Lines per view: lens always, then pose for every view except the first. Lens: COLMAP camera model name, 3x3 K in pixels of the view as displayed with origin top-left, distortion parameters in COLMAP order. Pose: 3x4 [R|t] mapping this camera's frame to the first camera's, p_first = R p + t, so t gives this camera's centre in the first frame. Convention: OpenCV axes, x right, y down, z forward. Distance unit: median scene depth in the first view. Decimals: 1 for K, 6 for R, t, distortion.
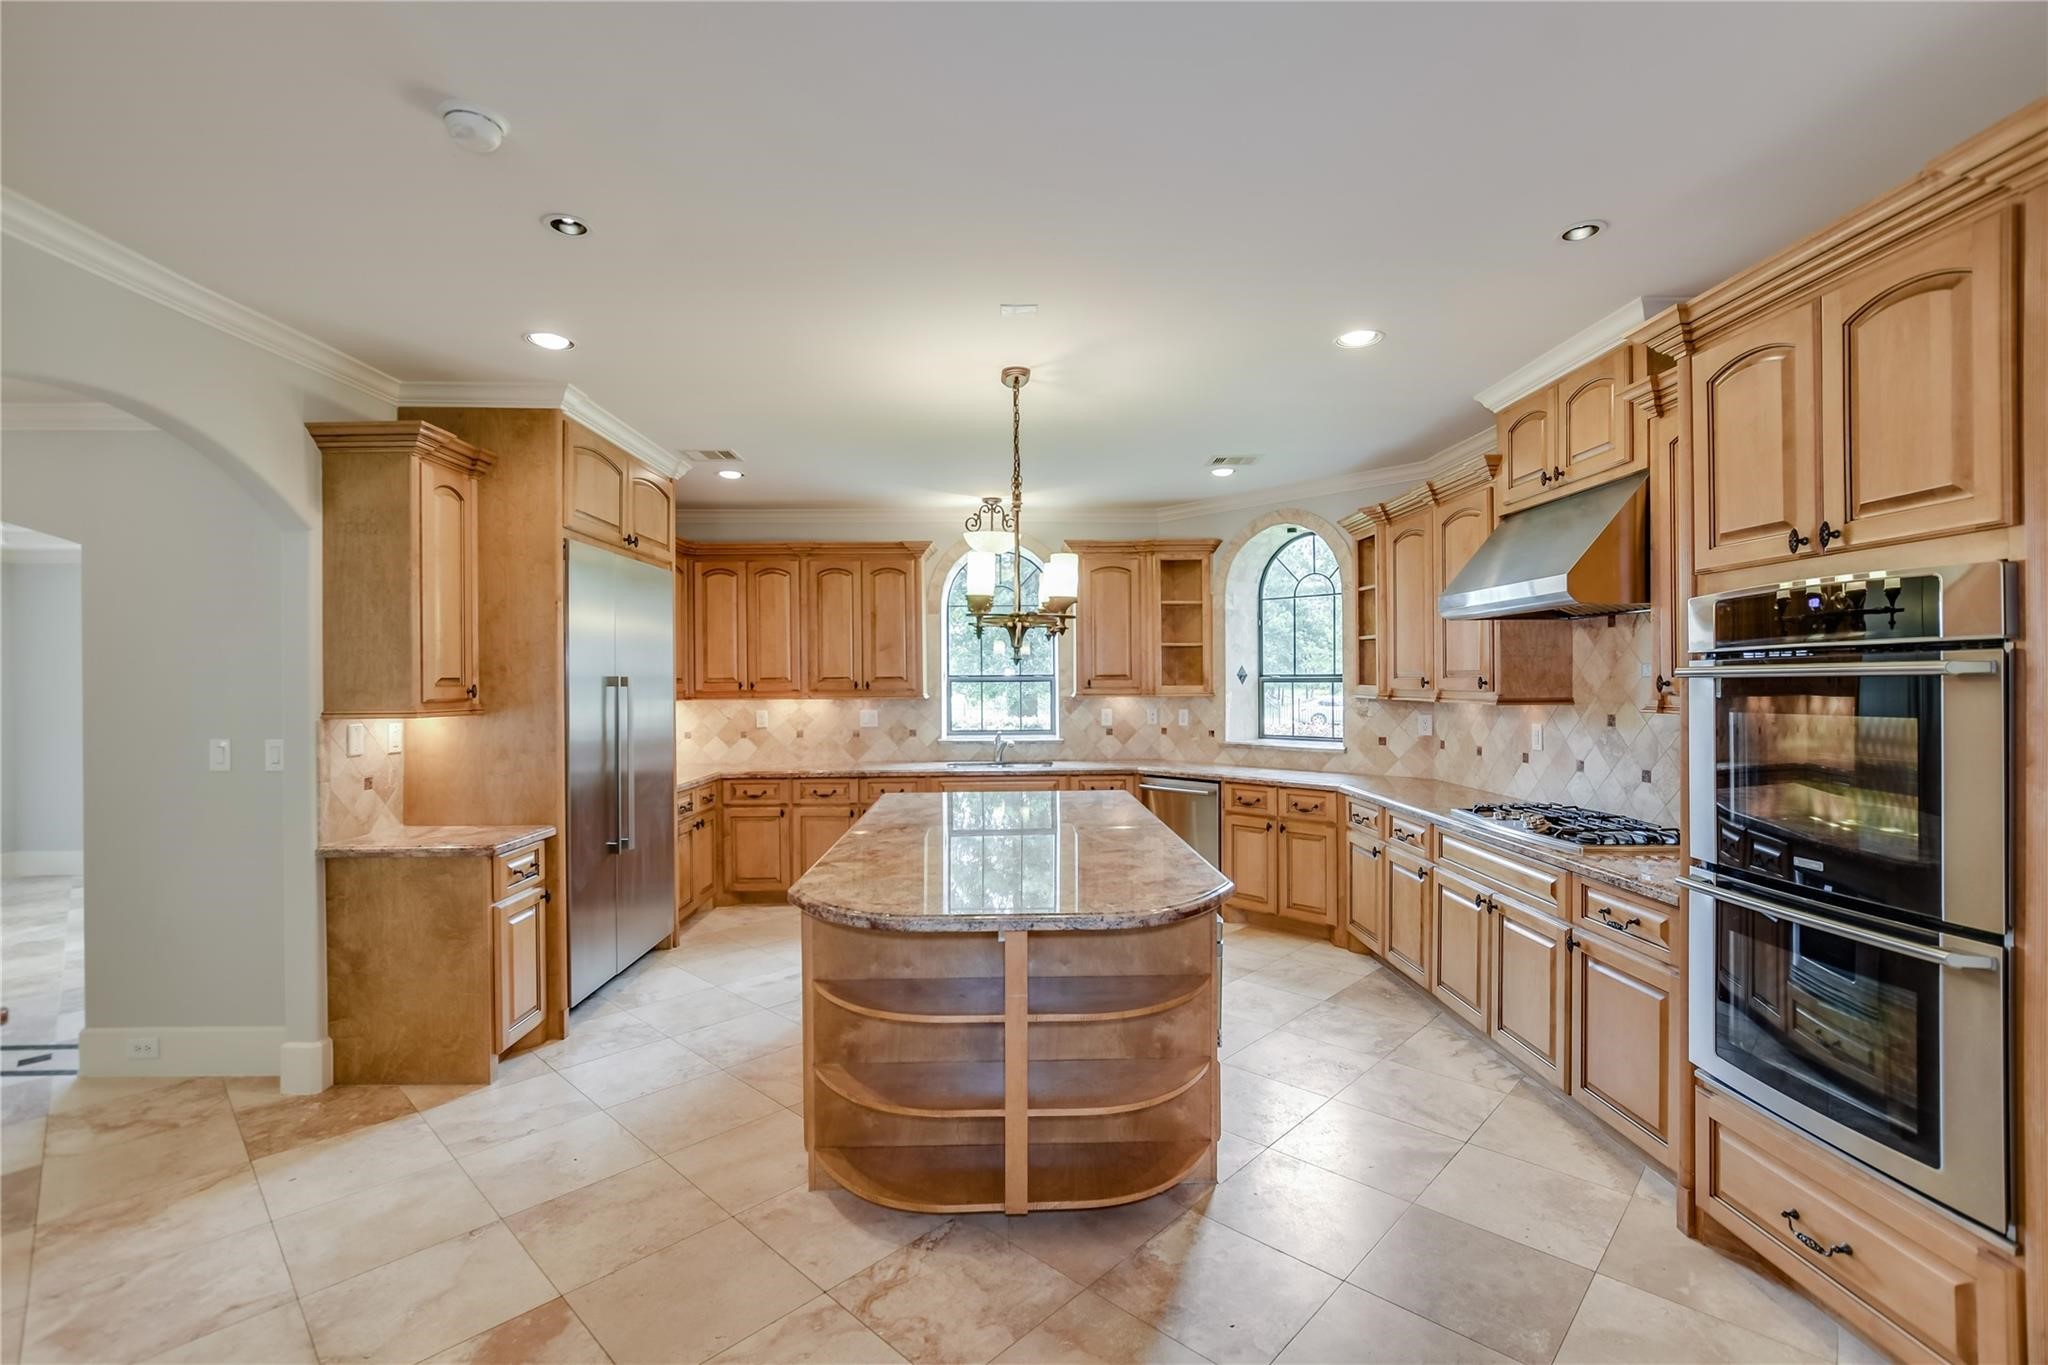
lens RADIAL K [[912.3, 0, 1021.6], [0, 912.3, 674.9], [0, 0, 1]] dist [-0.024851, 0.012262]
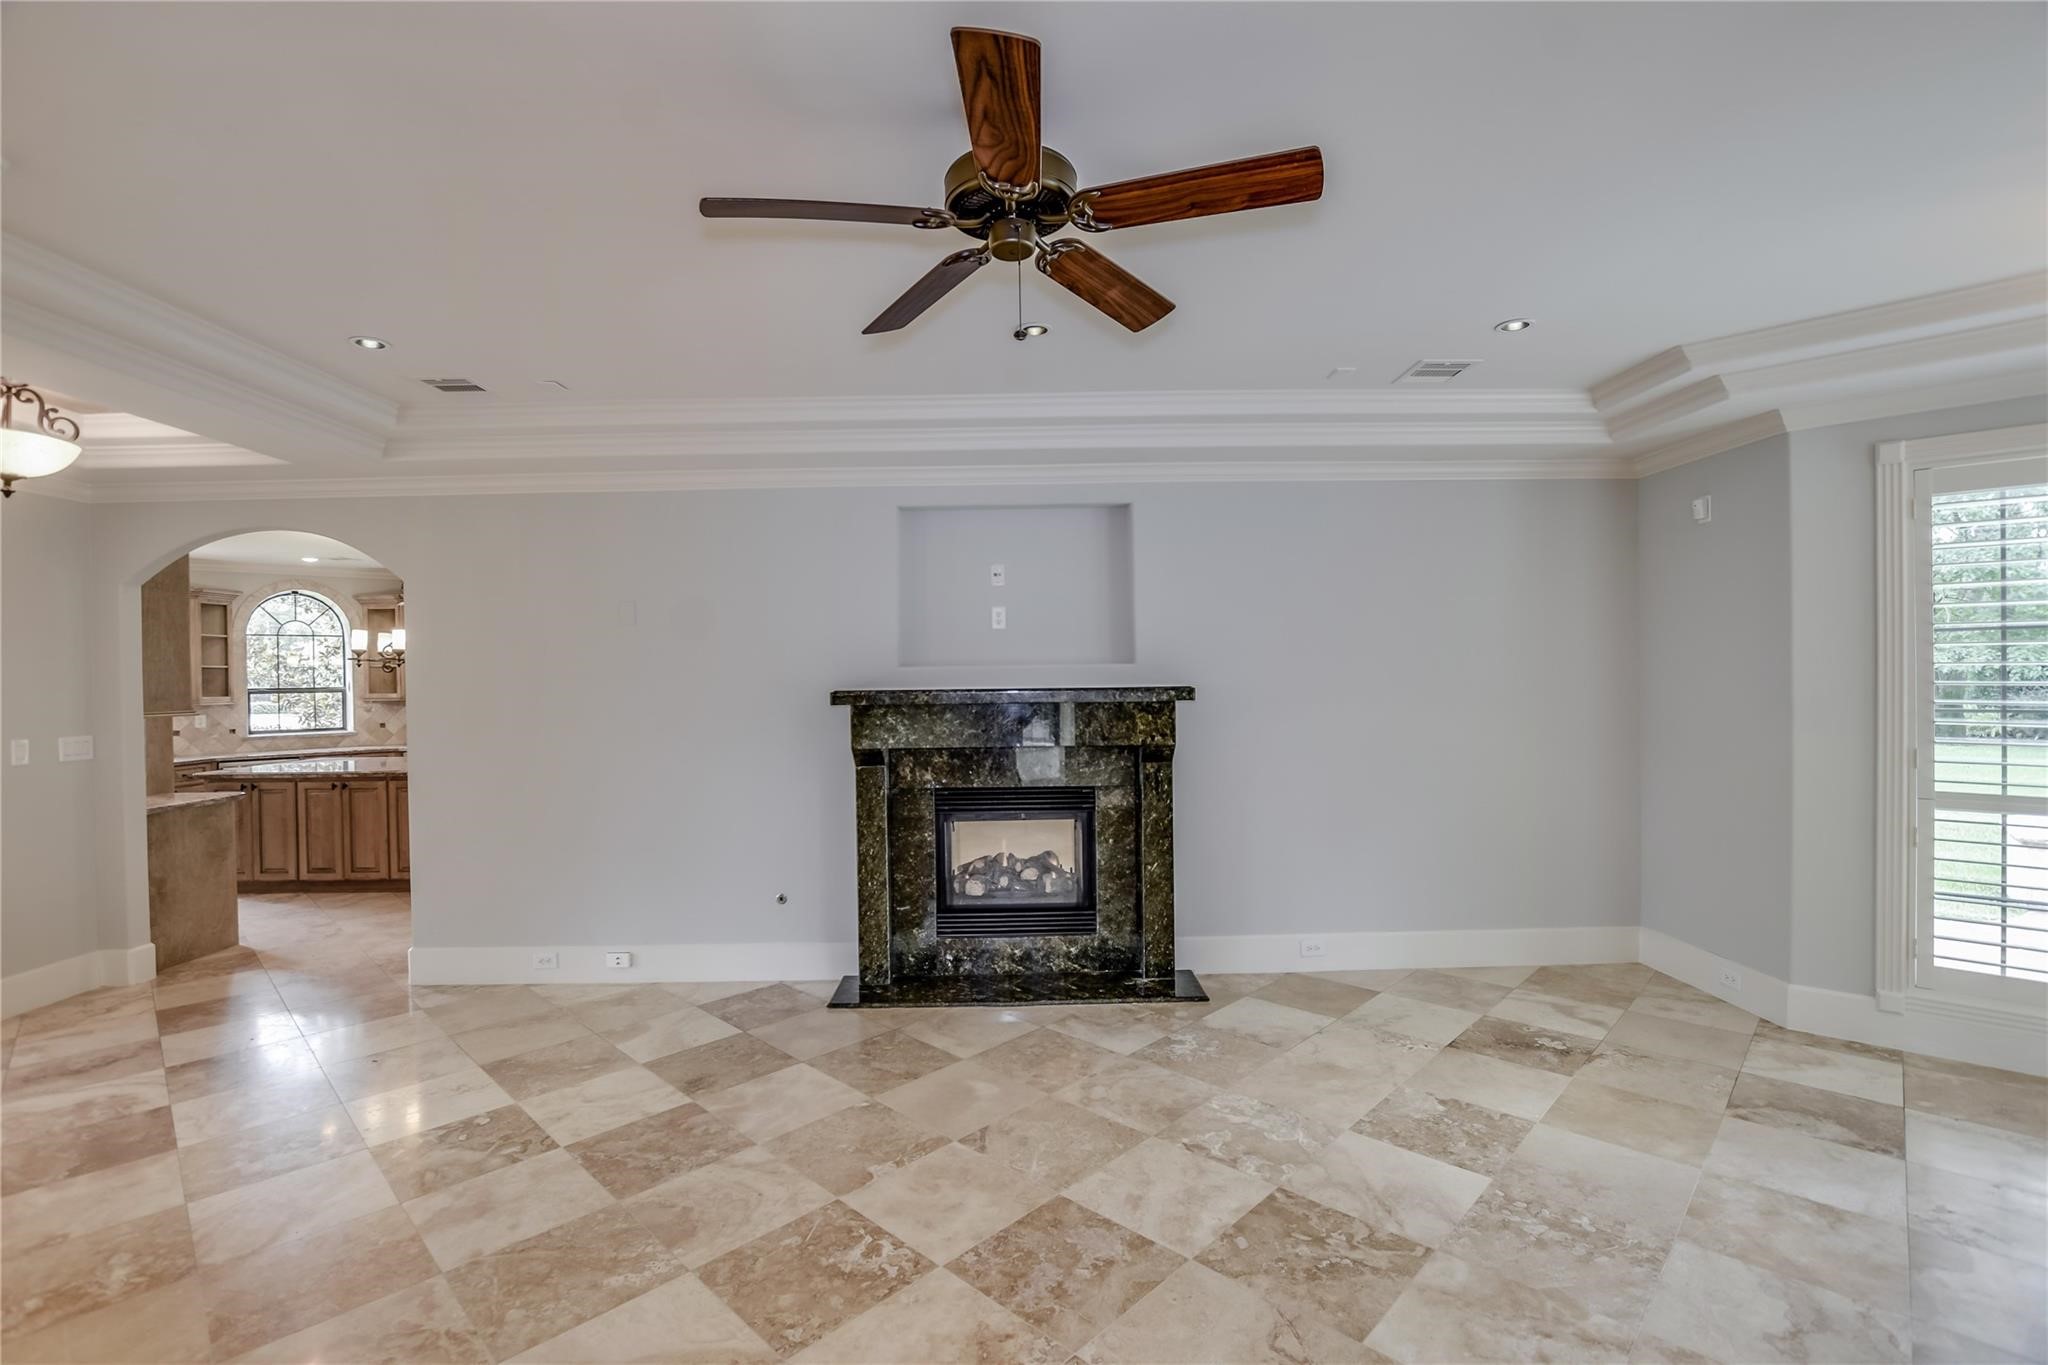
lens RADIAL K [[912.3, 0, 1021.6], [0, 912.3, 674.9], [0, 0, 1]] dist [-0.024851, 0.012262]
pose [[0.007385, 0.008530, 0.999936, -2.112967], [0.013751, 0.999868, -0.008631, 0.012871], [-0.999878, 0.013814, 0.007267, -0.380242]]
